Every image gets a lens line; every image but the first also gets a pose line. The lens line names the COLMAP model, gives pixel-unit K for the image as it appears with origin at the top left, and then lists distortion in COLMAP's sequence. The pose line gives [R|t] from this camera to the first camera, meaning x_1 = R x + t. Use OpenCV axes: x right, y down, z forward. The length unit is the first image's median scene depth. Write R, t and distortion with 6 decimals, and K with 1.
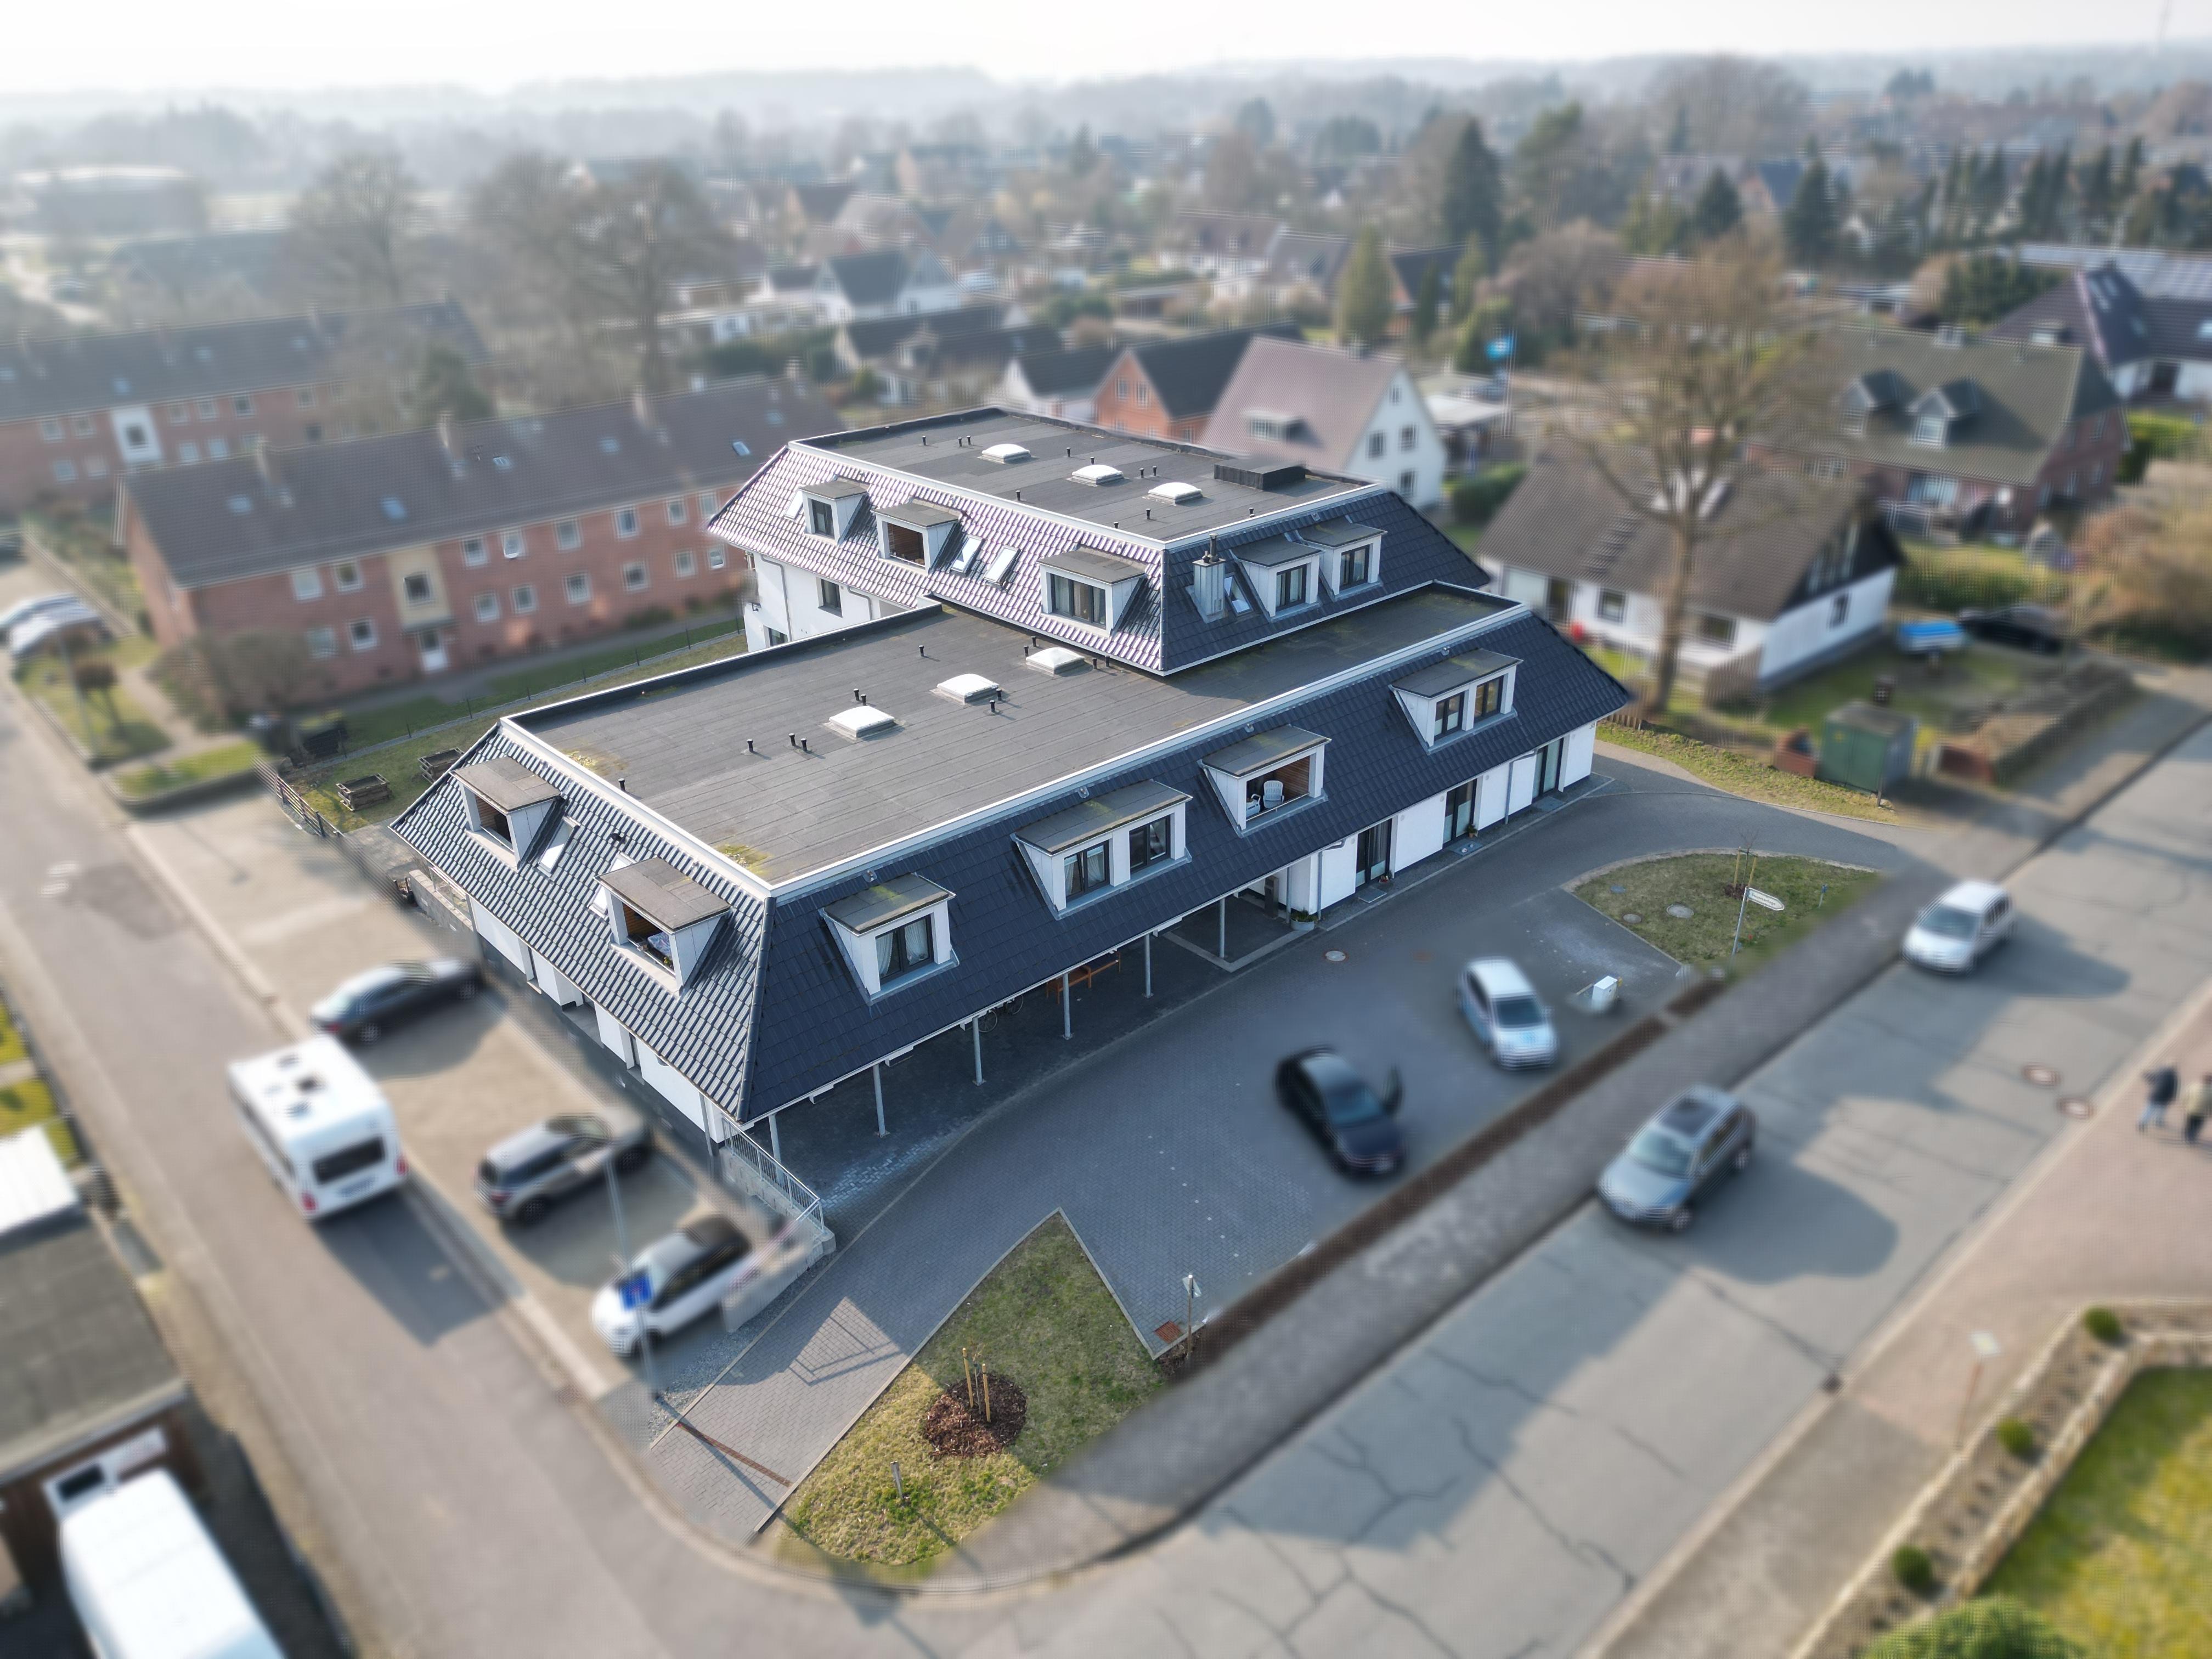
lens RADIAL K [[1552.1, 0, 1106.0], [0, 1552.1, 829.5], [0, 0, 1]] dist [0.065151, -0.048878]
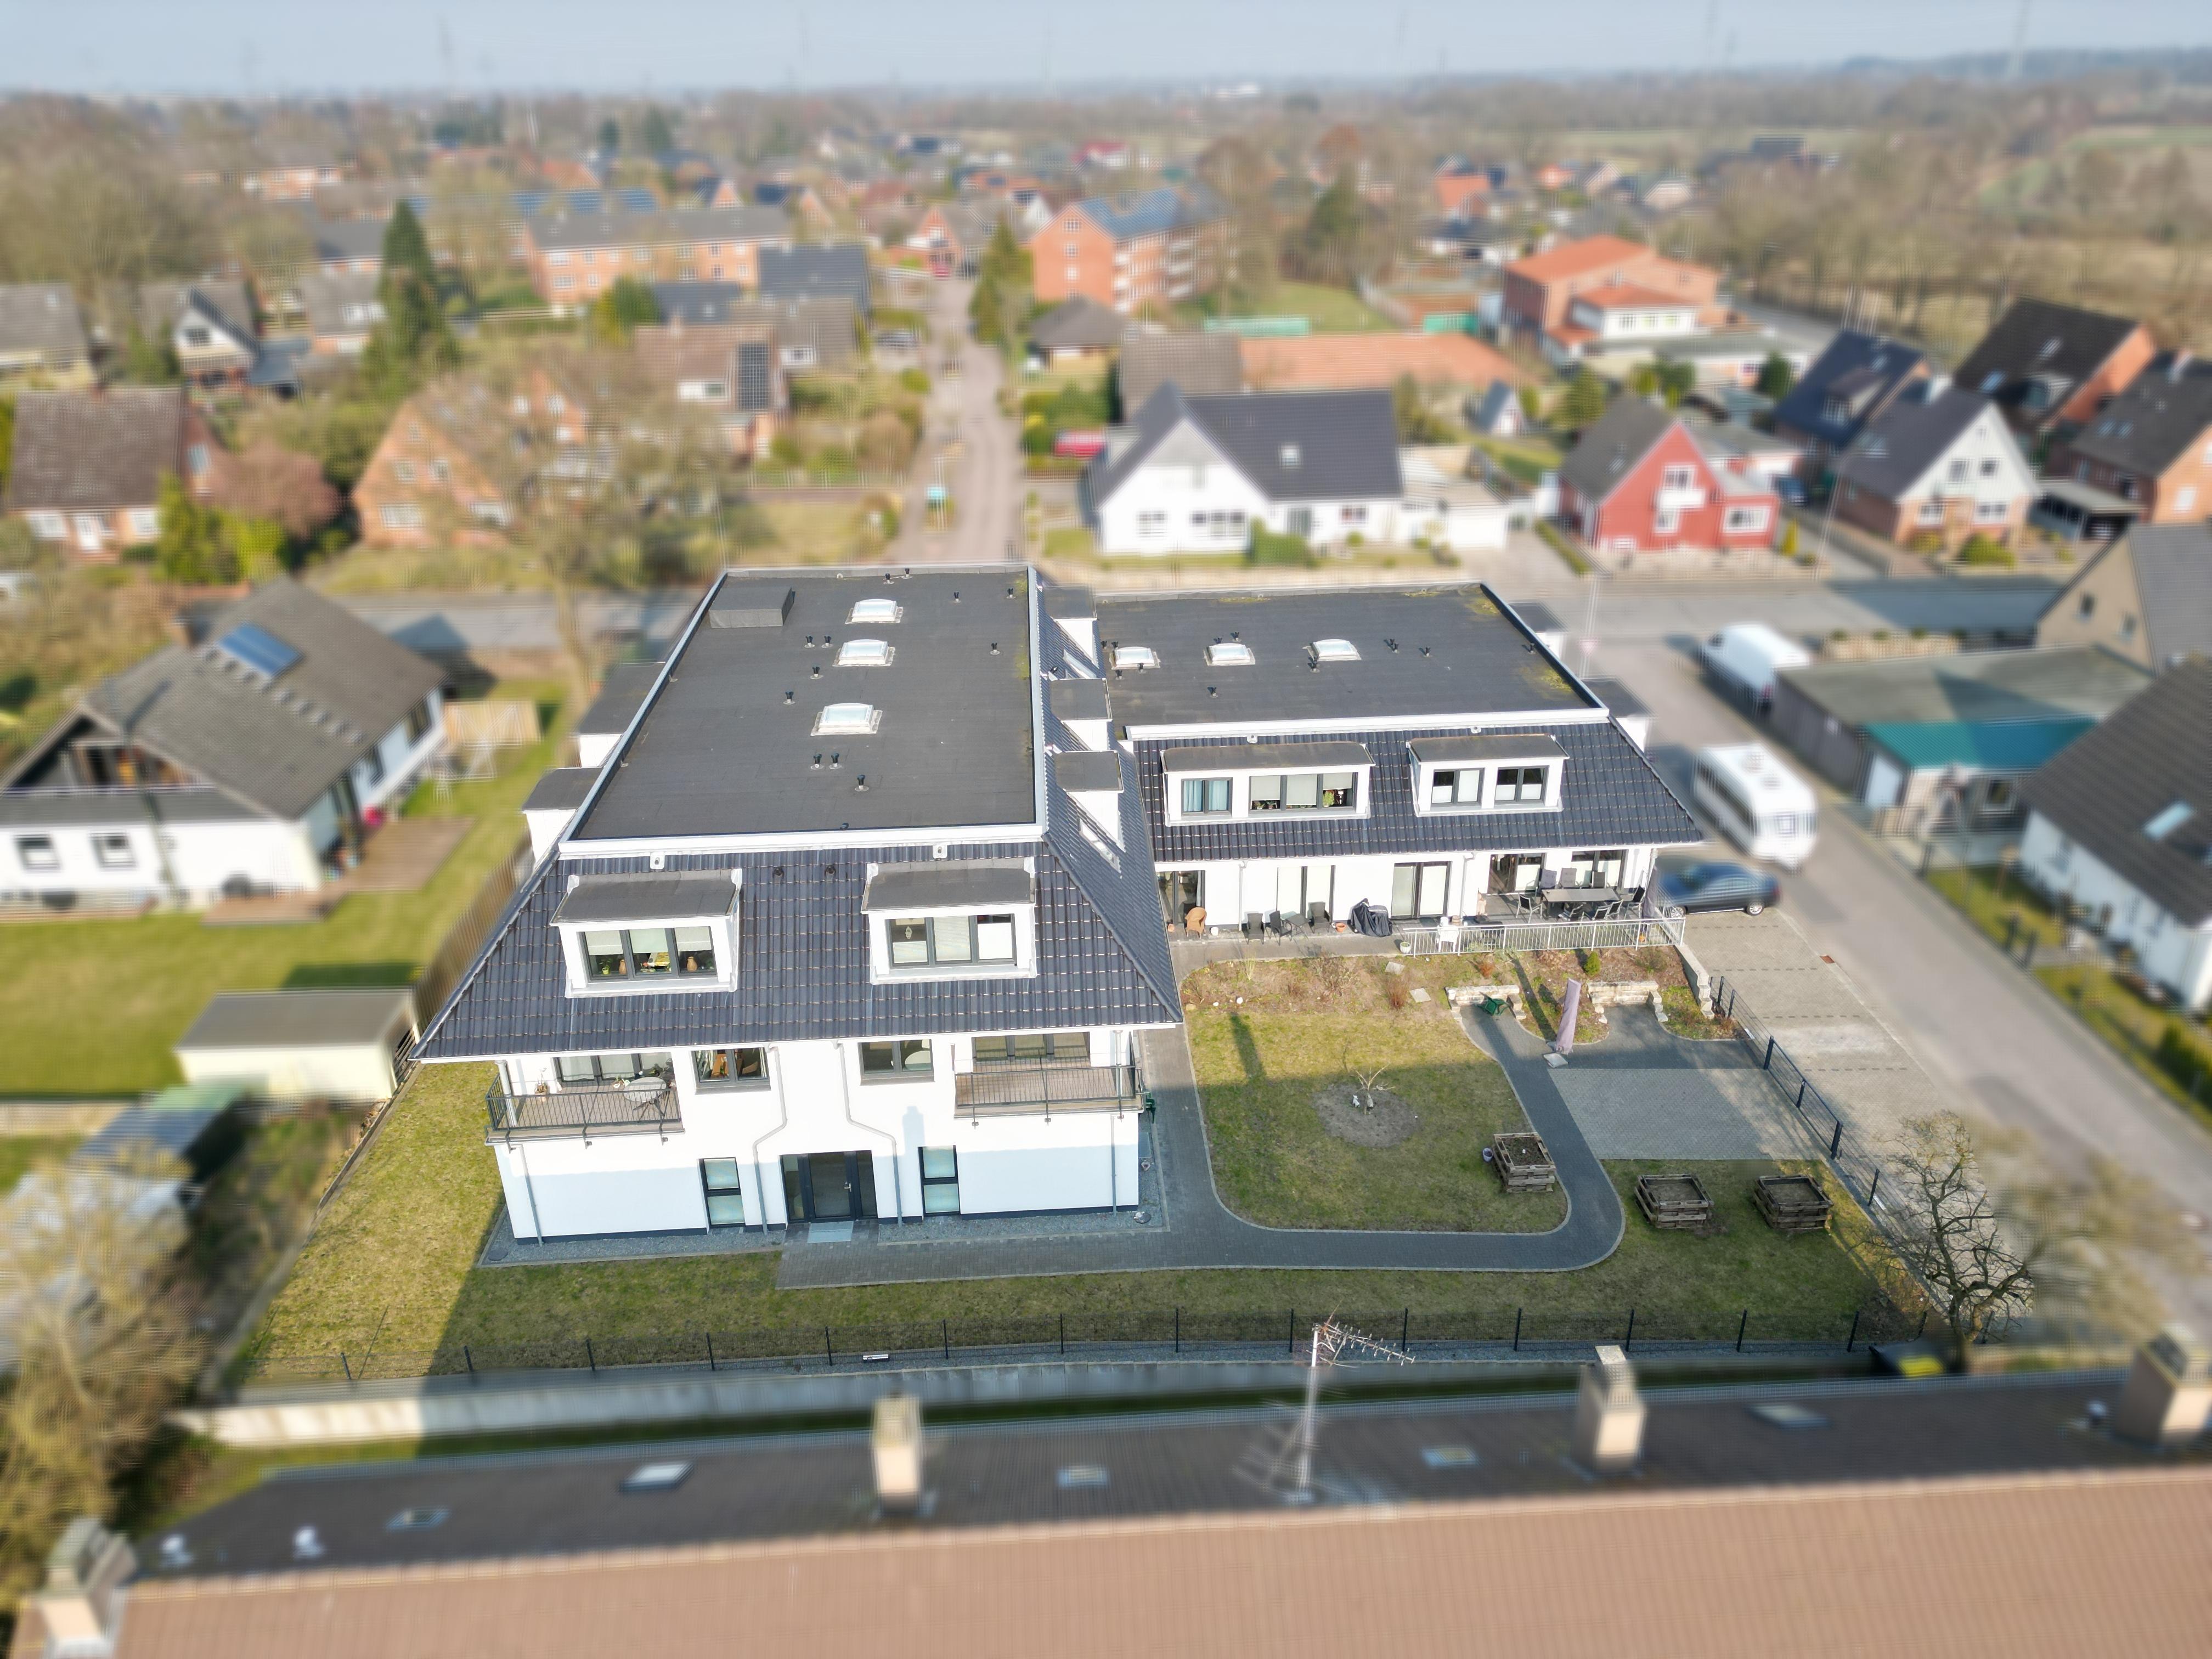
lens RADIAL K [[1552.1, 0, 1106.0], [0, 1552.1, 829.5], [0, 0, 1]] dist [0.065151, -0.048878]
pose [[-0.777528, -0.237077, 0.582447, -0.719700], [0.305209, 0.667538, 0.679147, -0.811820], [-0.549815, 0.705824, -0.446672, 1.619405]]
